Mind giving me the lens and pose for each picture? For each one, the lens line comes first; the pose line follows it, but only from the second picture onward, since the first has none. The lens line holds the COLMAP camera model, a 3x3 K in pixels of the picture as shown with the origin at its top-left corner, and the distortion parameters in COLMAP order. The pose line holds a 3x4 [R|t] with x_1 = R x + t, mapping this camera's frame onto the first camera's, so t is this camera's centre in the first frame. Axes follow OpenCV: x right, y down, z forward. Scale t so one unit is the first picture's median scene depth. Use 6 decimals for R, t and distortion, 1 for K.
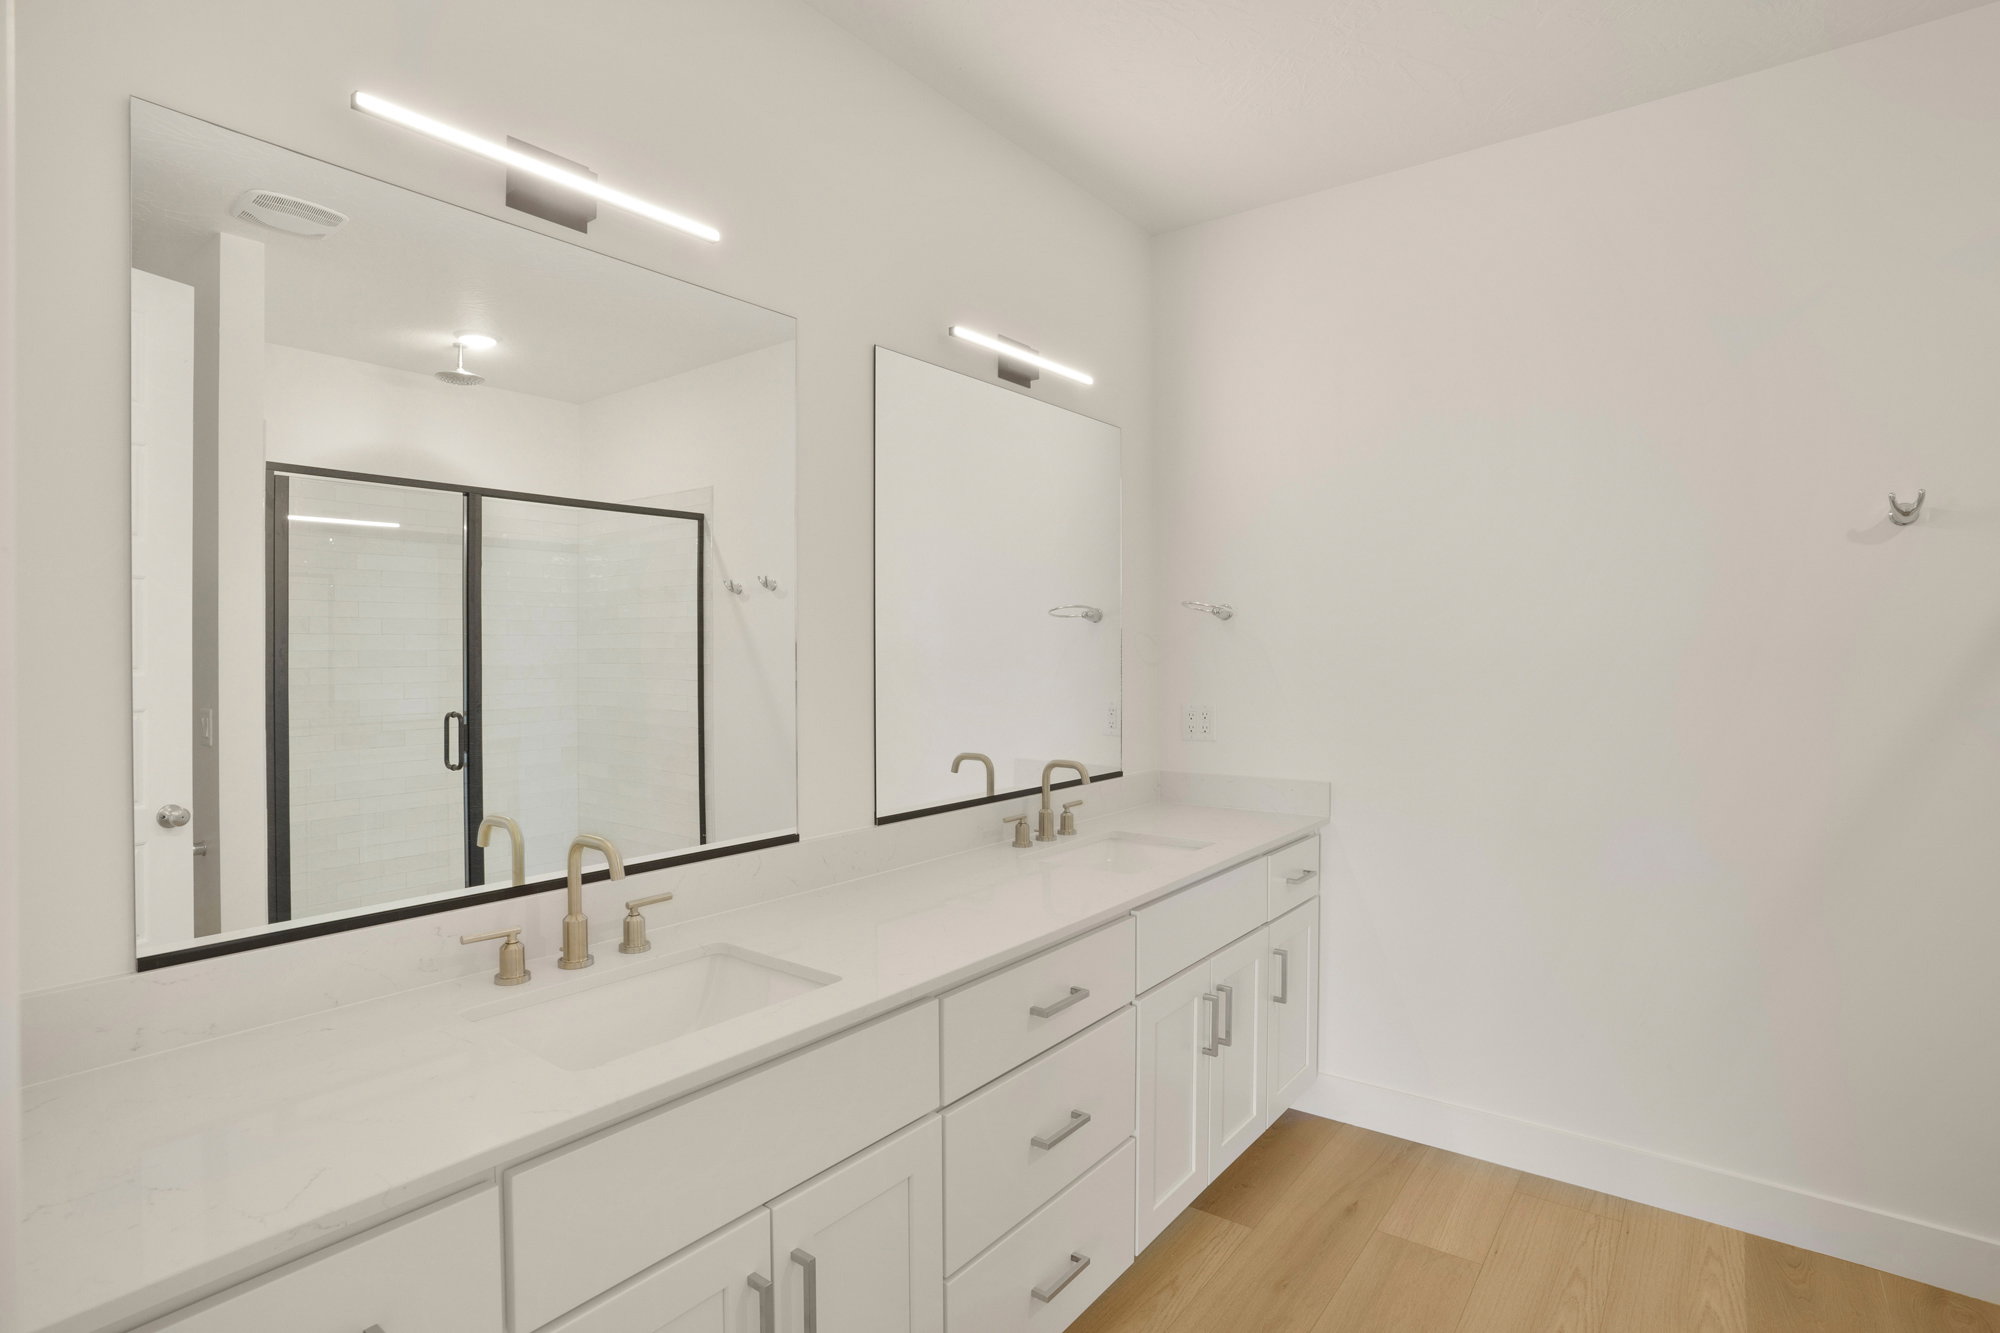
lens RADIAL K [[993.3, 0, 1000.0], [0, 993.3, 666.5], [0, 0, 1]] dist [-0.080696, 0.043881]
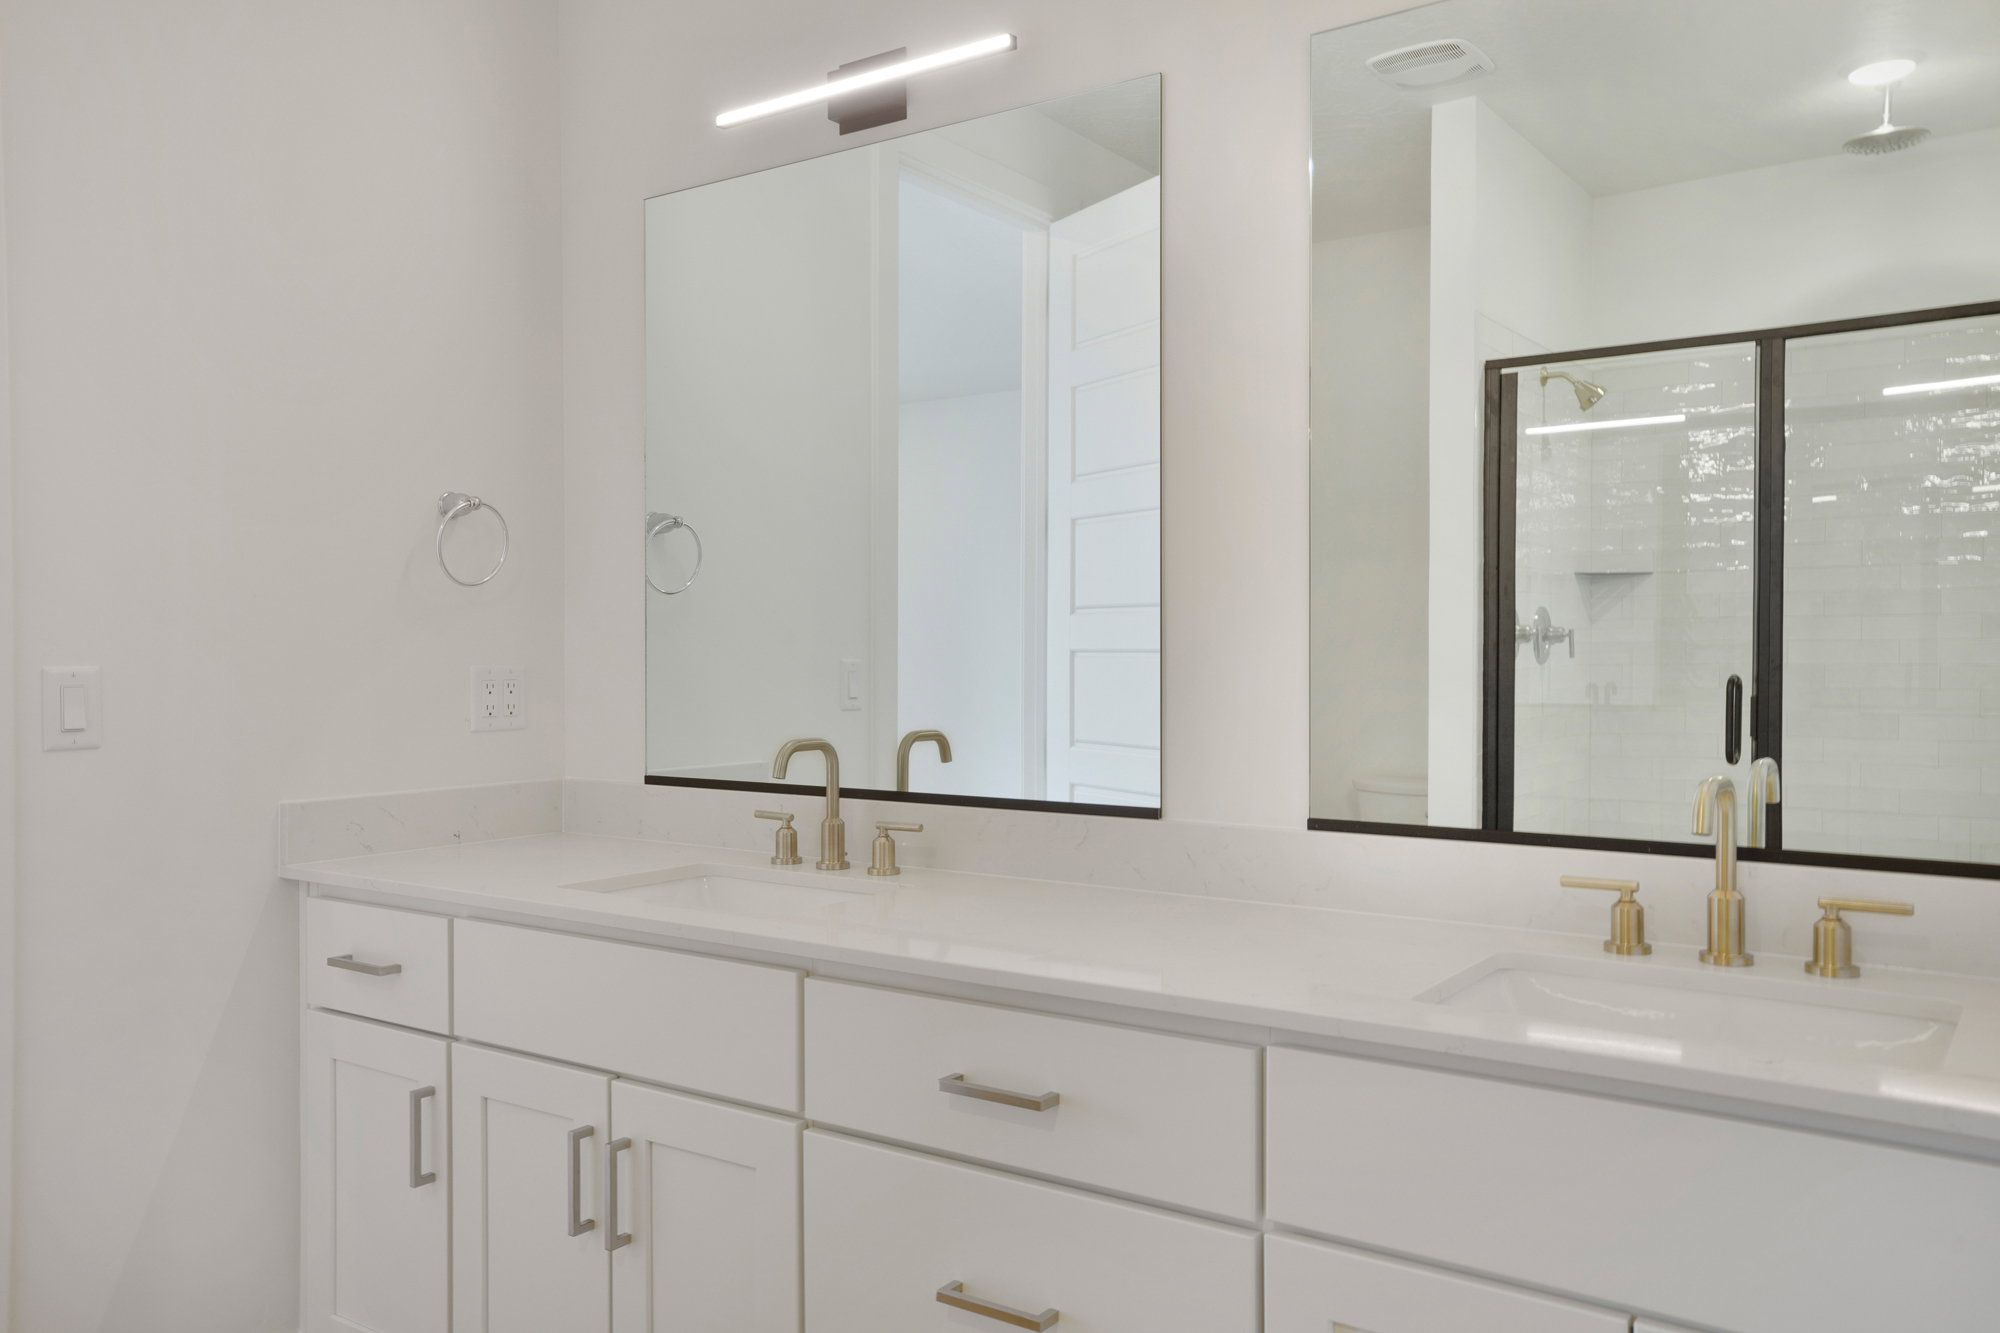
lens RADIAL K [[1546.5, 0, 992.9], [0, 1546.5, 666.5], [0, 0, 1]] dist [0.000533, 0.067341]
pose [[0.017361, 0.012619, -0.999770, 0.636467], [-0.009251, 0.999880, 0.012460, 0.042334], [0.999806, 0.009032, 0.017475, 0.618261]]
